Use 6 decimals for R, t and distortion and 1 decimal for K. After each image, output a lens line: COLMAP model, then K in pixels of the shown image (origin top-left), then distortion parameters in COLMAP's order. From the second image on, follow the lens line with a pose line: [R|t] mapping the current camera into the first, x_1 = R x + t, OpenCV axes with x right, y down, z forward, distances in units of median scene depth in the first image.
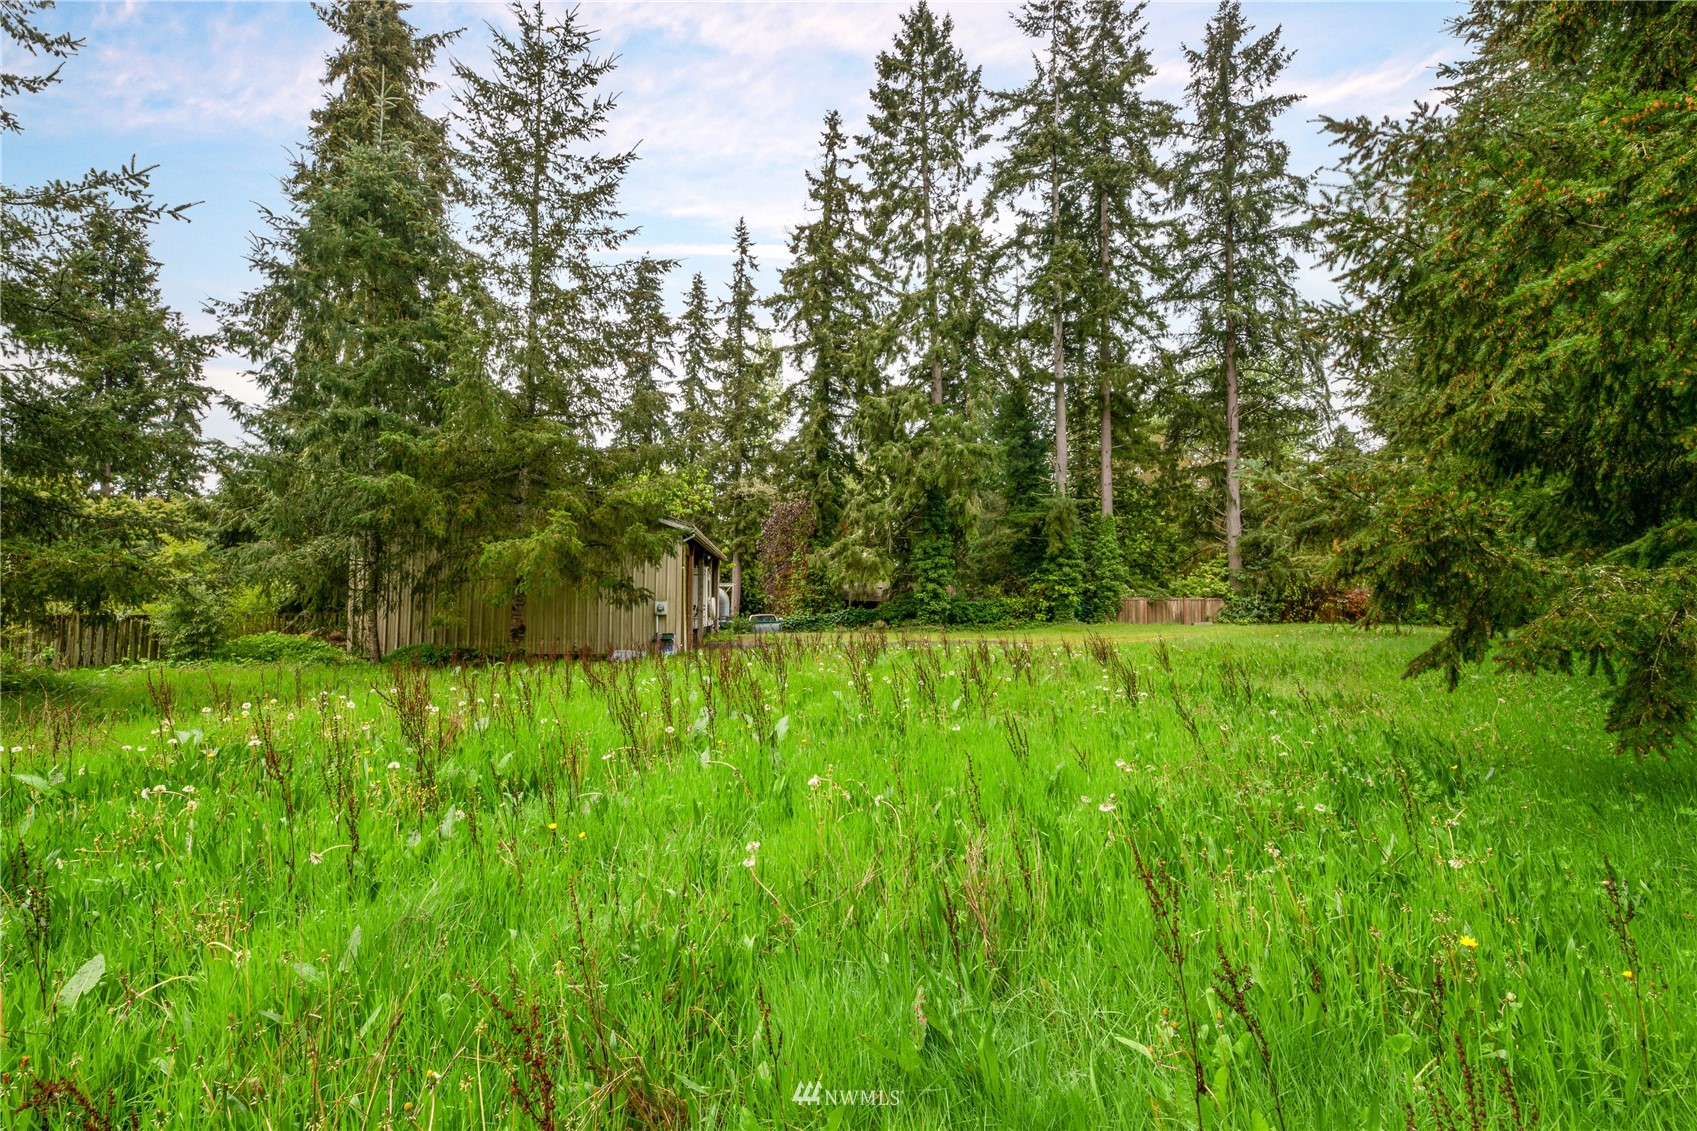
lens RADIAL K [[754.3, 0, 844.9], [0, 754.3, 565.8], [0, 0, 1]] dist [-0.000999, -0.000212]
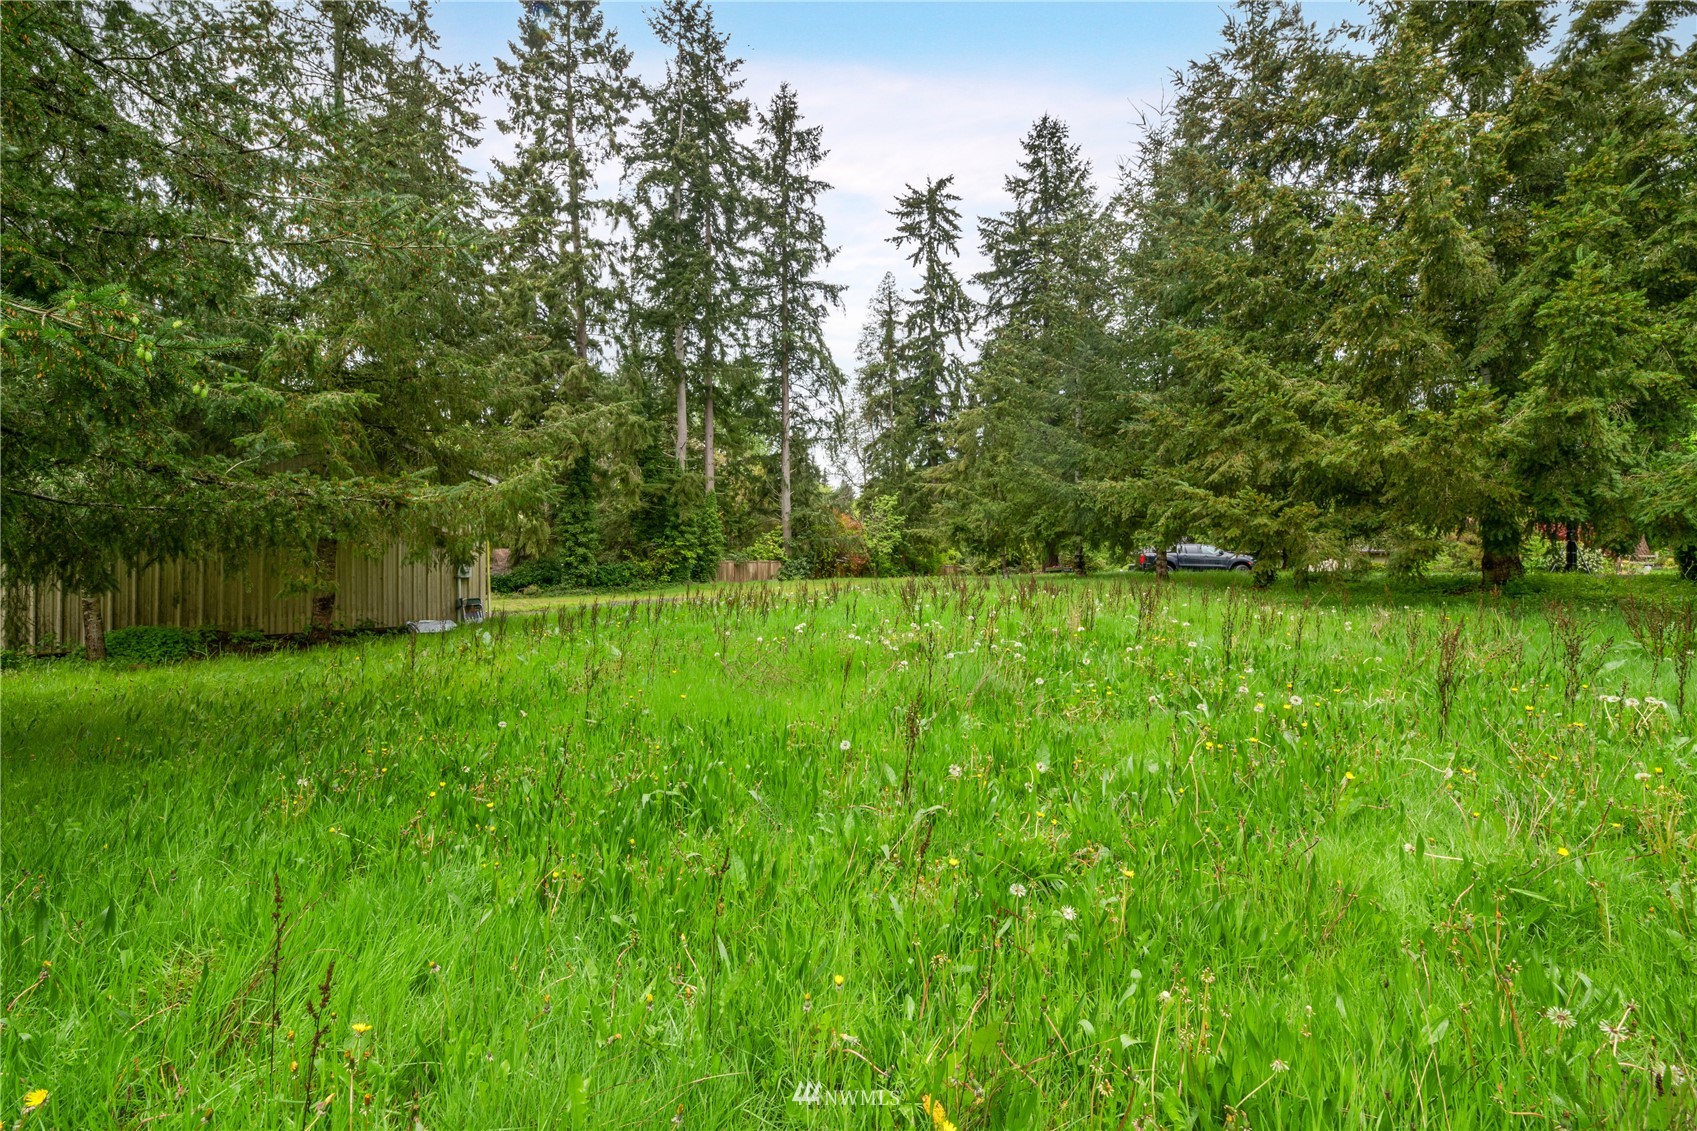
lens RADIAL K [[754.3, 0, 836.3], [0, 754.3, 562.3], [0, 0, 1]] dist [-0.000999, -0.000212]
pose [[0.682525, -0.007433, 0.730825, -0.371626], [-0.018379, 0.999457, 0.027330, 0.008674], [-0.730631, -0.032085, 0.682018, 0.055681]]
